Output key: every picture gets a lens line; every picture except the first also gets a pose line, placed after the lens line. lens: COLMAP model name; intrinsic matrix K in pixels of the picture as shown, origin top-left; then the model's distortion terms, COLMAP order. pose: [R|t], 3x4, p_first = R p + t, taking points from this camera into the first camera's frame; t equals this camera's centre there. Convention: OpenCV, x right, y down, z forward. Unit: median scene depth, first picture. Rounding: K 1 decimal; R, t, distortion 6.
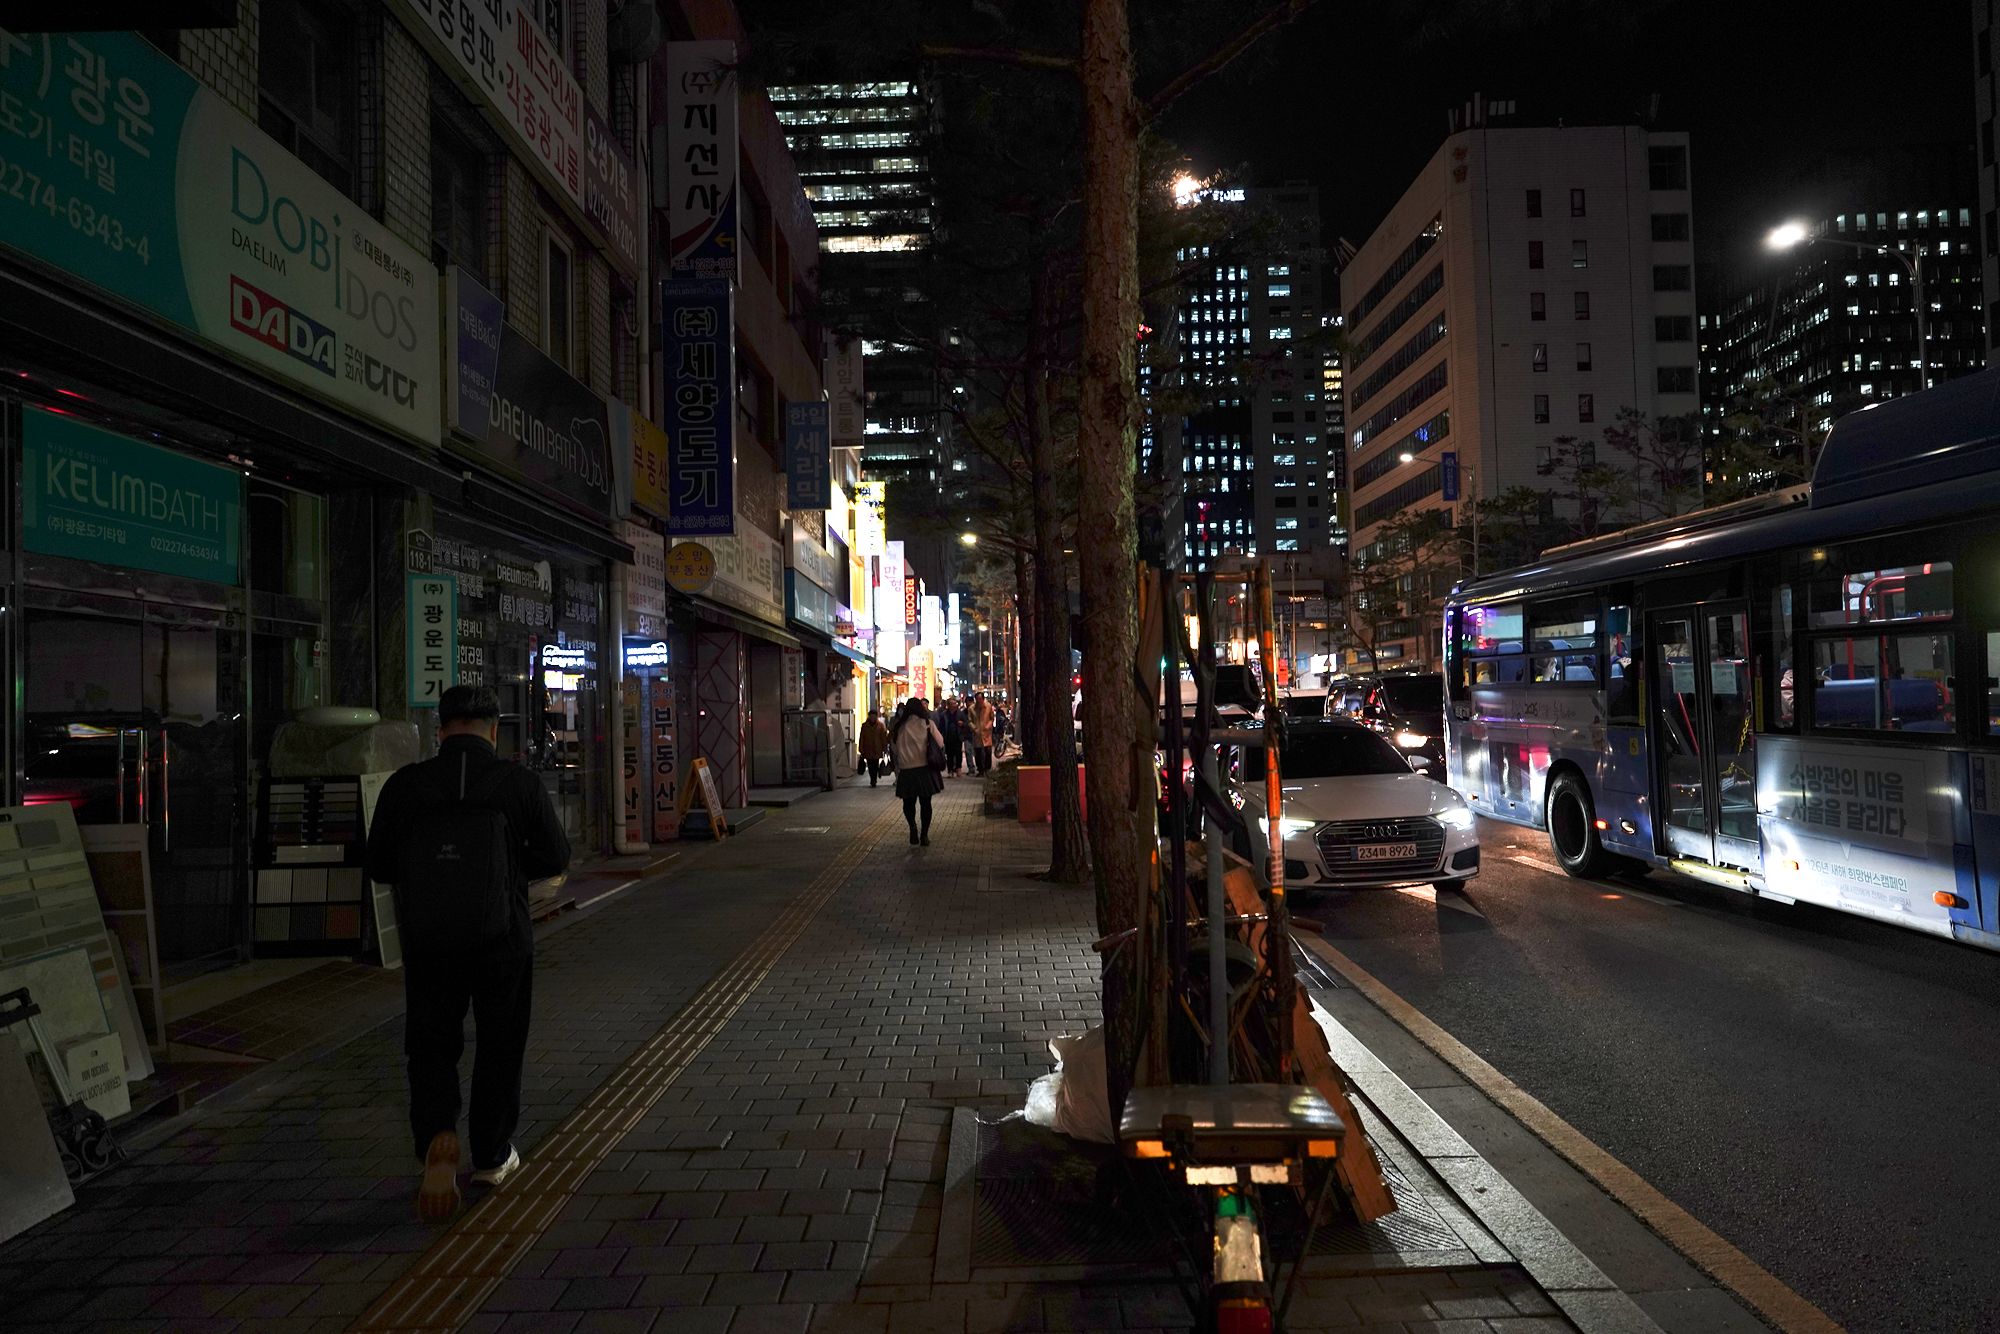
lens RADIAL K [[1348.9, 0, 1000.0], [0, 1348.9, 667.0], [0, 0, 1]] dist [-0.020911, 0.006412]
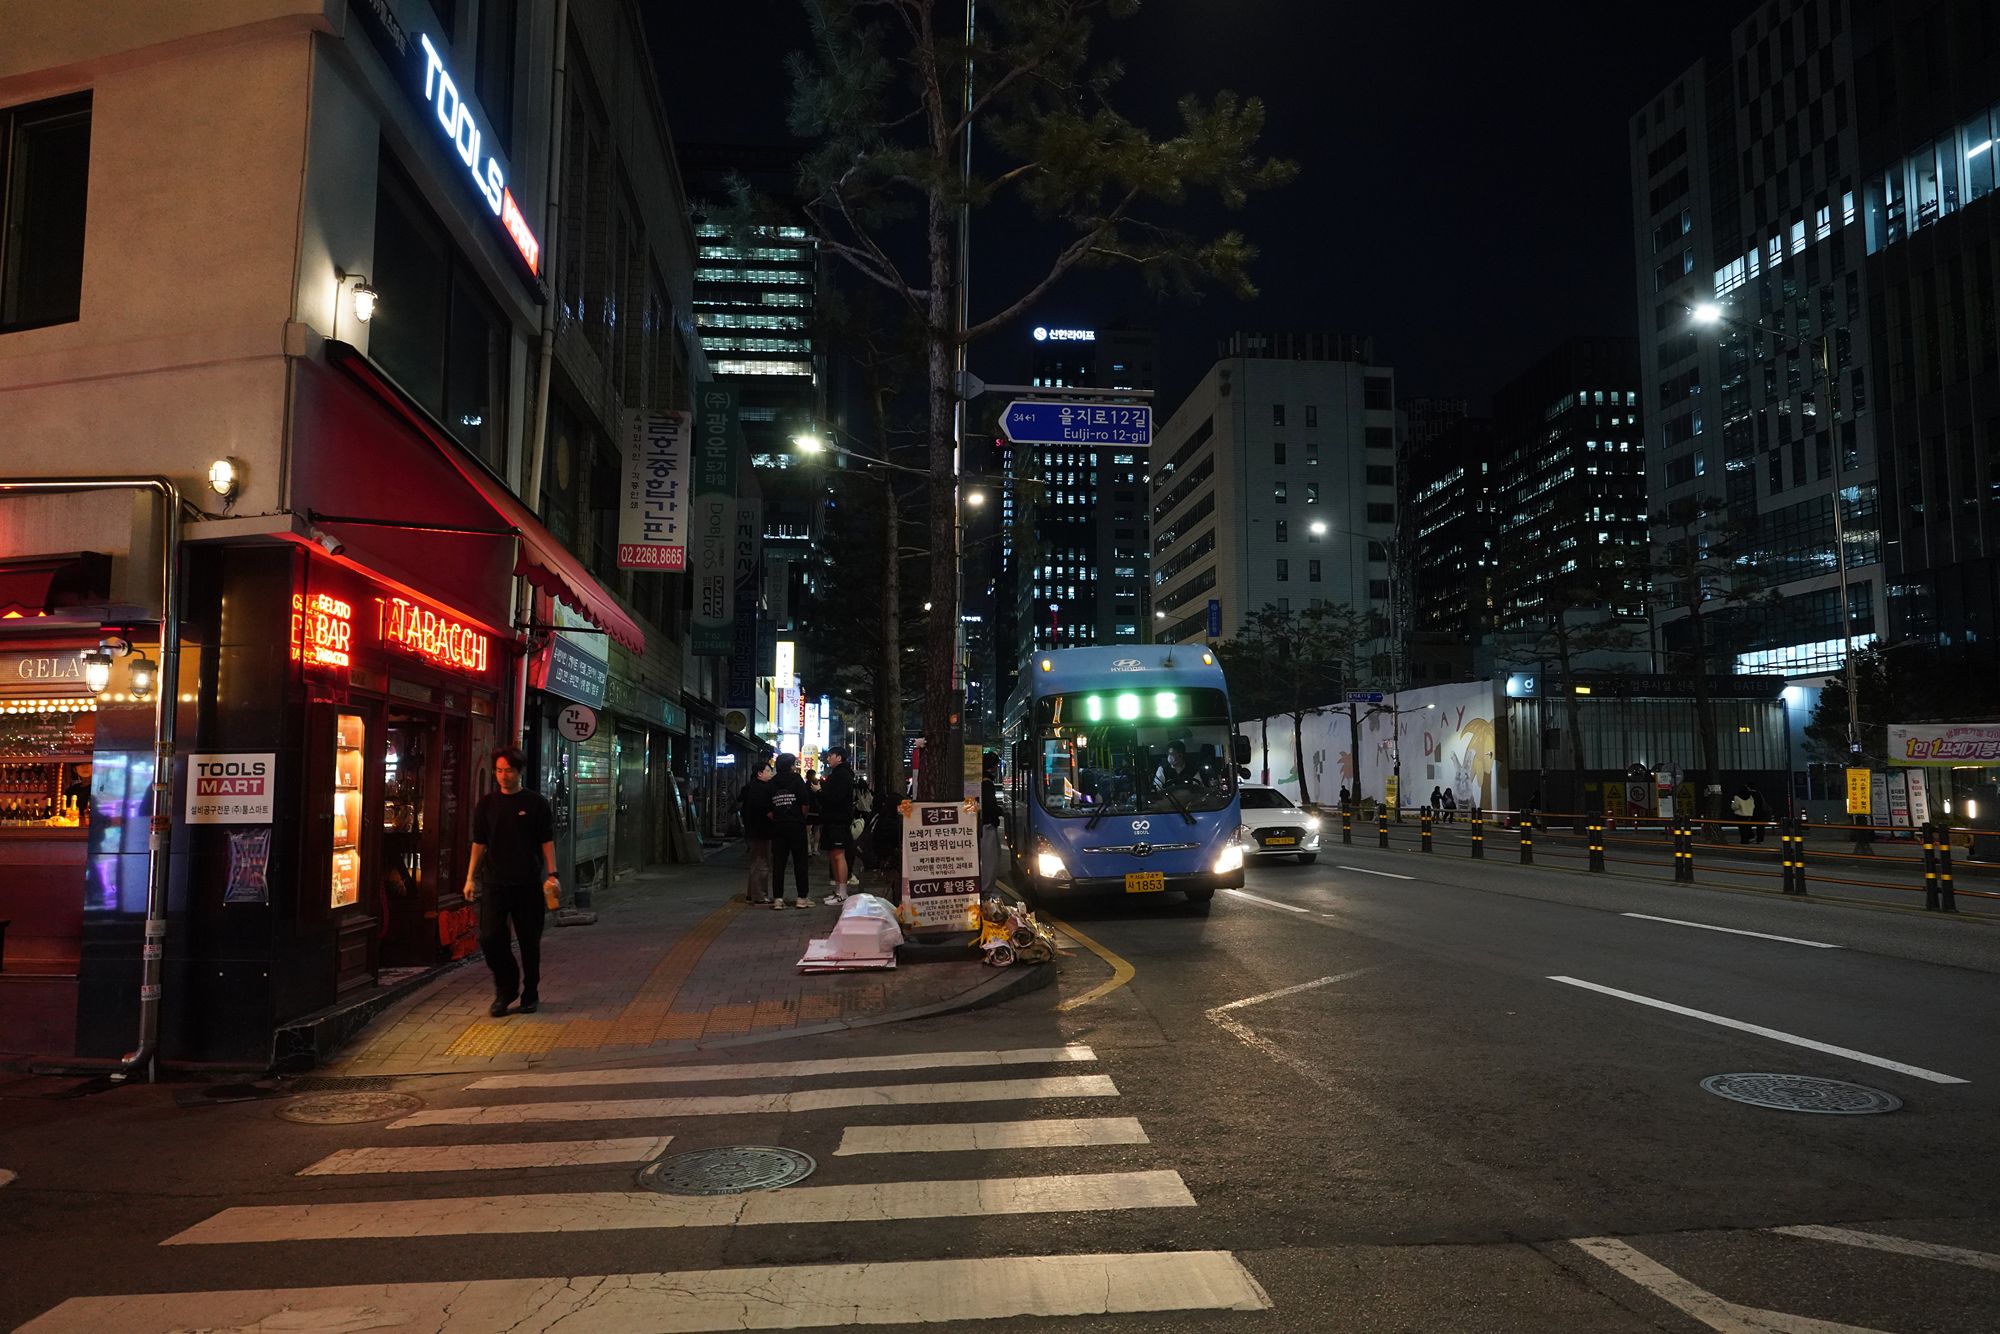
lens RADIAL K [[1348.9, 0, 1000.0], [0, 1348.9, 667.0], [0, 0, 1]] dist [-0.020911, 0.006412]
pose [[0.994450, 0.031595, 0.100358, -0.000423], [-0.025206, 0.997612, -0.064304, -0.002097], [-0.102150, 0.061417, 0.992871, -0.106160]]
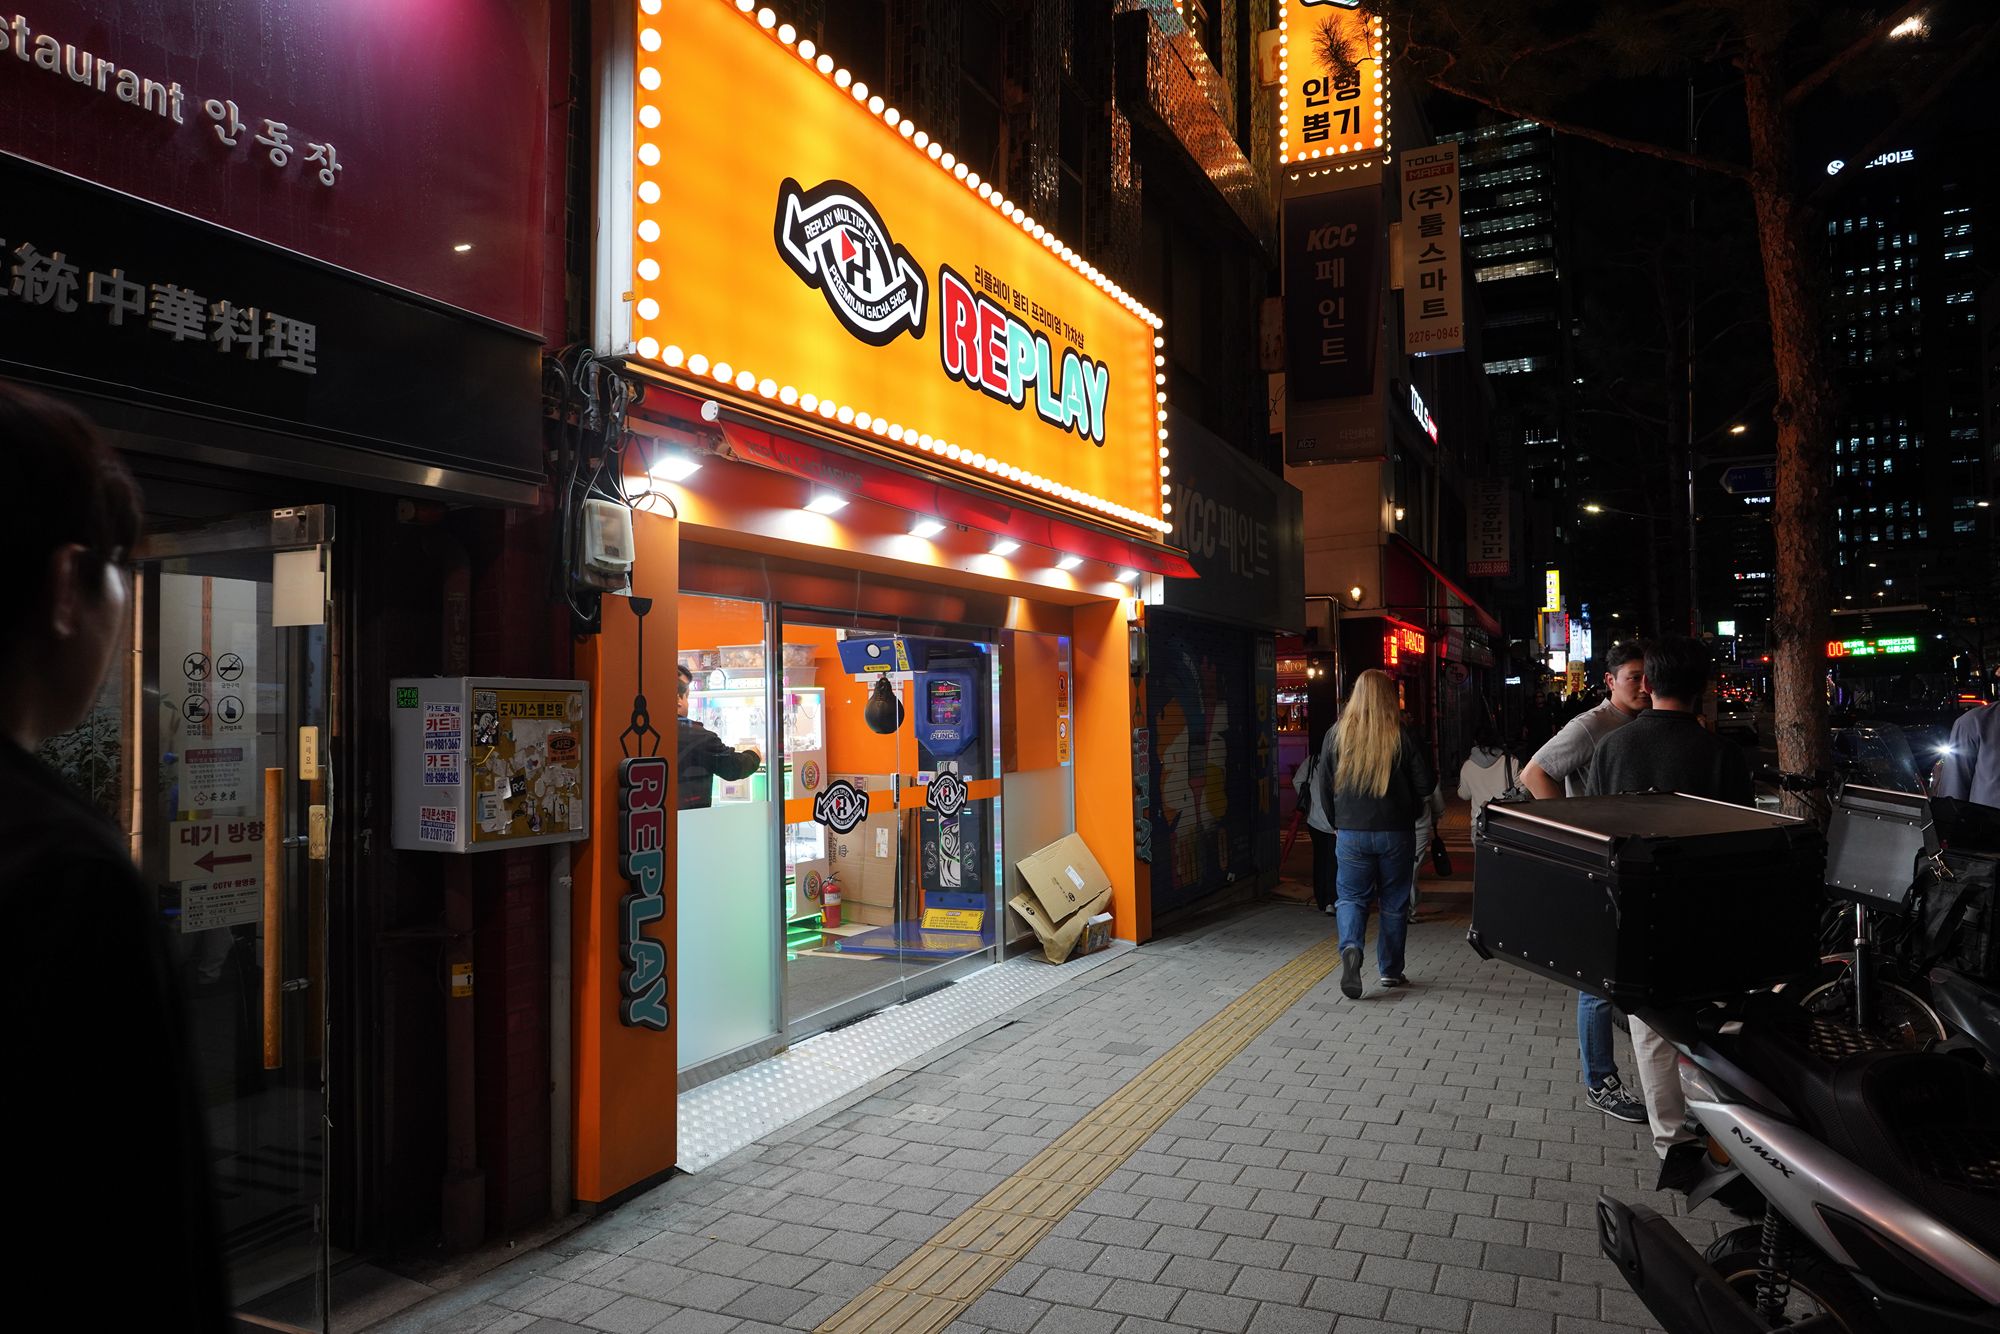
lens RADIAL K [[1348.7, 0, 1000.0], [0, 1348.7, 667.0], [0, 0, 1]] dist [-0.000298, 0.022922]
pose [[0.907204, -0.007090, -0.420632, -0.001041], [0.010304, 0.999933, 0.005368, -0.004751], [0.420566, -0.009204, 0.907215, -0.163398]]
